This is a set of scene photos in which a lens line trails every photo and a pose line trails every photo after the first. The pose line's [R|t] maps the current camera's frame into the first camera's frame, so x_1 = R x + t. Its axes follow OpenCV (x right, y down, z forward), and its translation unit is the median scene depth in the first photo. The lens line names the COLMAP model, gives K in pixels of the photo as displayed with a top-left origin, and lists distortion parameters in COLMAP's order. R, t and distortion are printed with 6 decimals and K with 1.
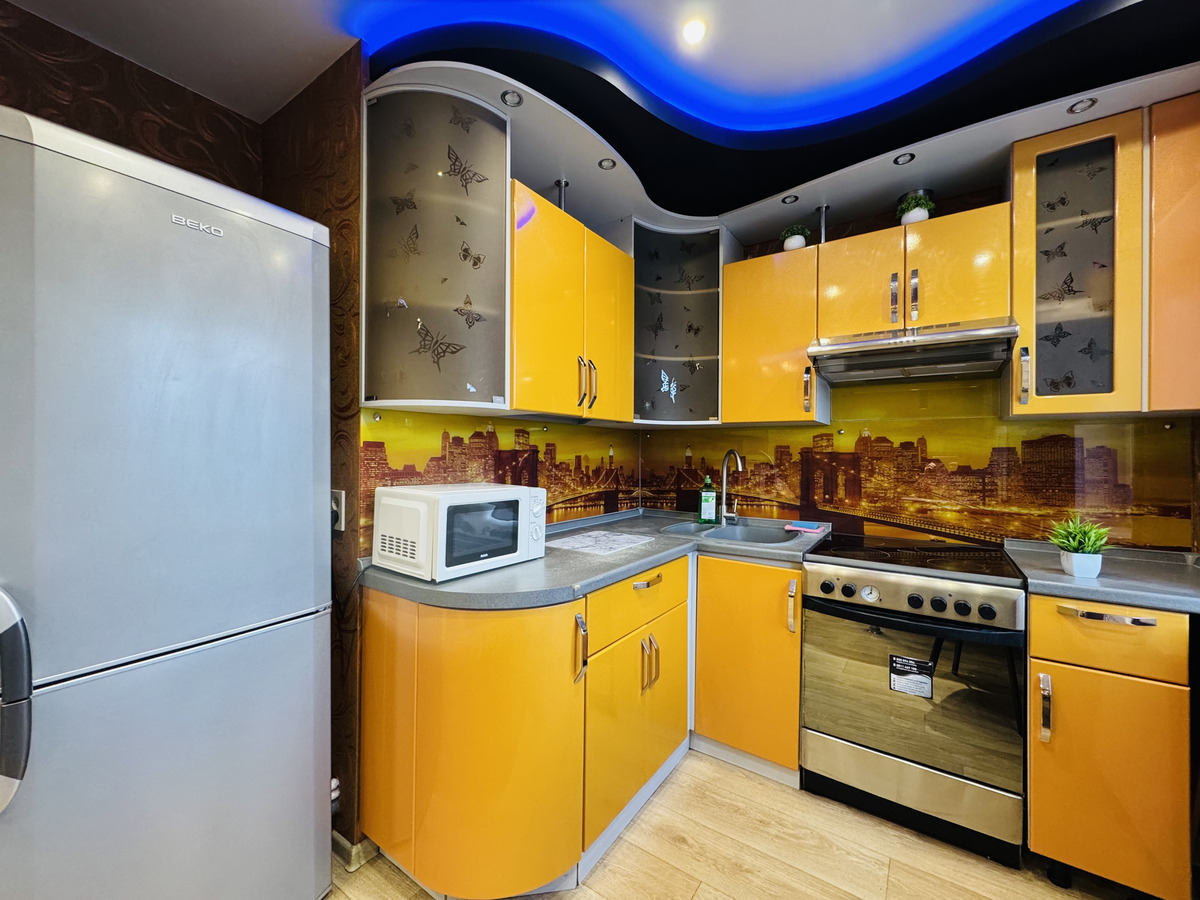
lens RADIAL K [[480.0, 0, 600.8], [0, 480.0, 449.6], [0, 0, 1]] dist [-0.003848, 0.001556]
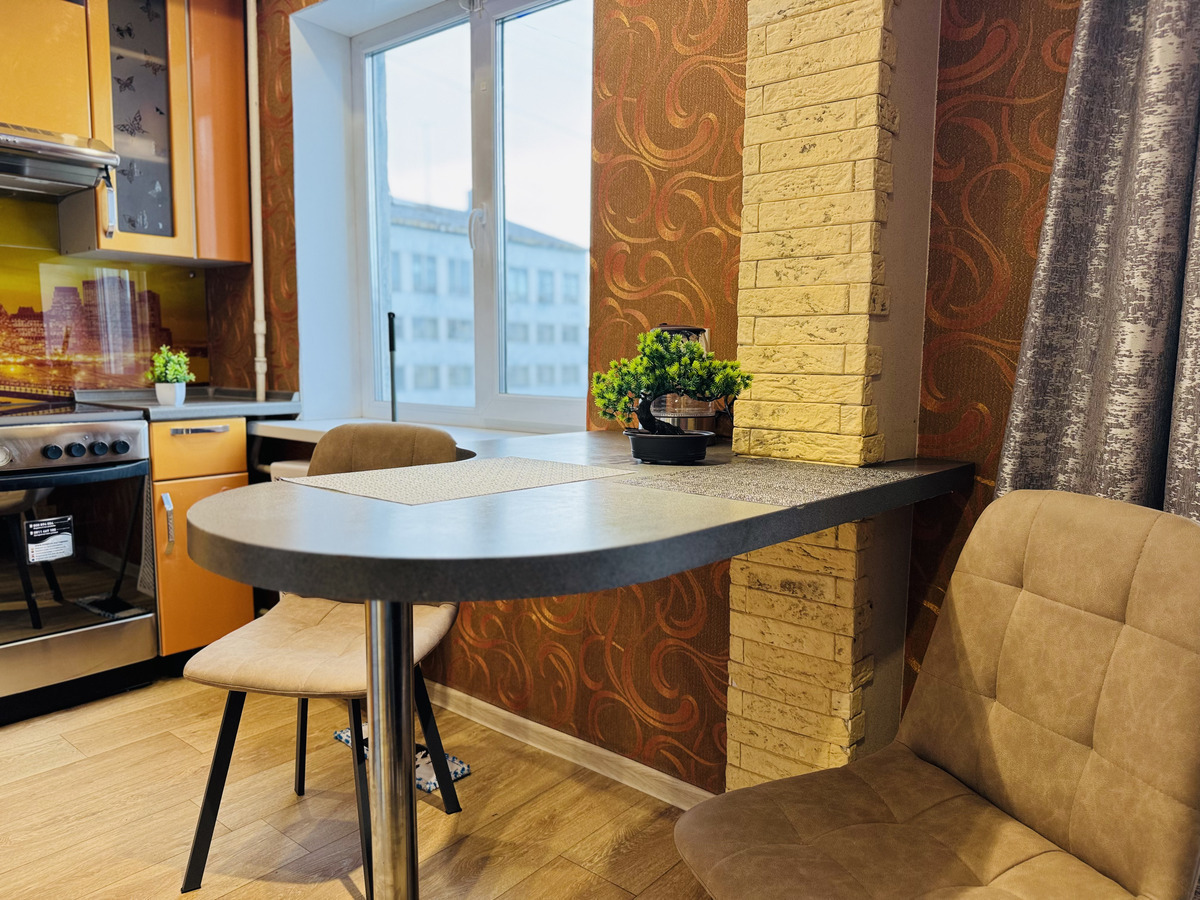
lens RADIAL K [[839.3, 0, 600.3], [0, 839.3, 451.8], [0, 0, 1]] dist [0.064504, -0.095907]
pose [[0.081090, -0.122615, 0.989136, -0.735408], [-0.016255, 0.992109, 0.124316, 0.098228], [-0.996574, -0.026159, 0.078457, -0.112935]]
